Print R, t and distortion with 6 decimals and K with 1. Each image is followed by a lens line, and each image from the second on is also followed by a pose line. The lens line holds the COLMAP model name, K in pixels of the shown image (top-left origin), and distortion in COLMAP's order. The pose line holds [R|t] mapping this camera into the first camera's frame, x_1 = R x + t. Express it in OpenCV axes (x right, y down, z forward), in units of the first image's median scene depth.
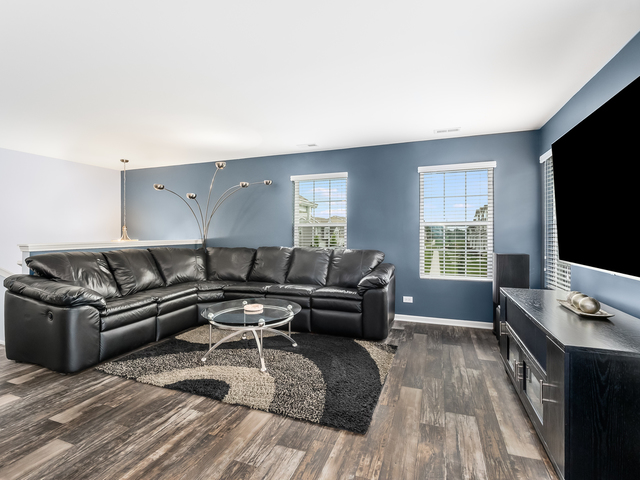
lens RADIAL K [[314.2, 0, 318.9], [0, 314.2, 238.4], [0, 0, 1]] dist [0.003586, -0.000523]
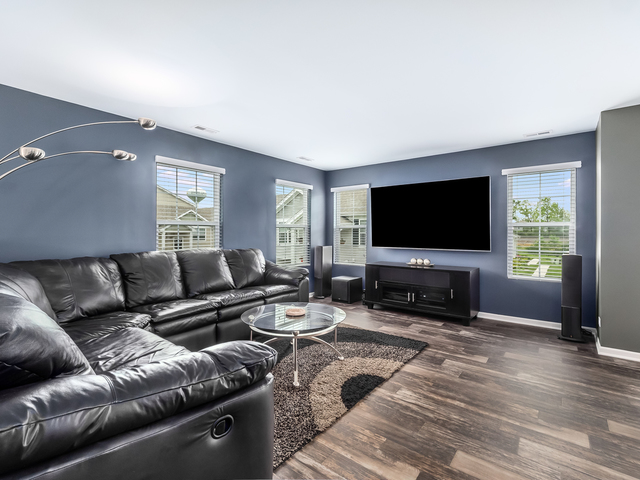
lens RADIAL K [[314.2, 0, 318.6], [0, 314.2, 235.8], [0, 0, 1]] dist [0.003586, -0.000523]
pose [[0.285047, -0.002330, 0.958511, -1.534017], [0.015007, 0.999885, -0.002032, -0.002129], [-0.958396, 0.014964, 0.285049, 0.947439]]
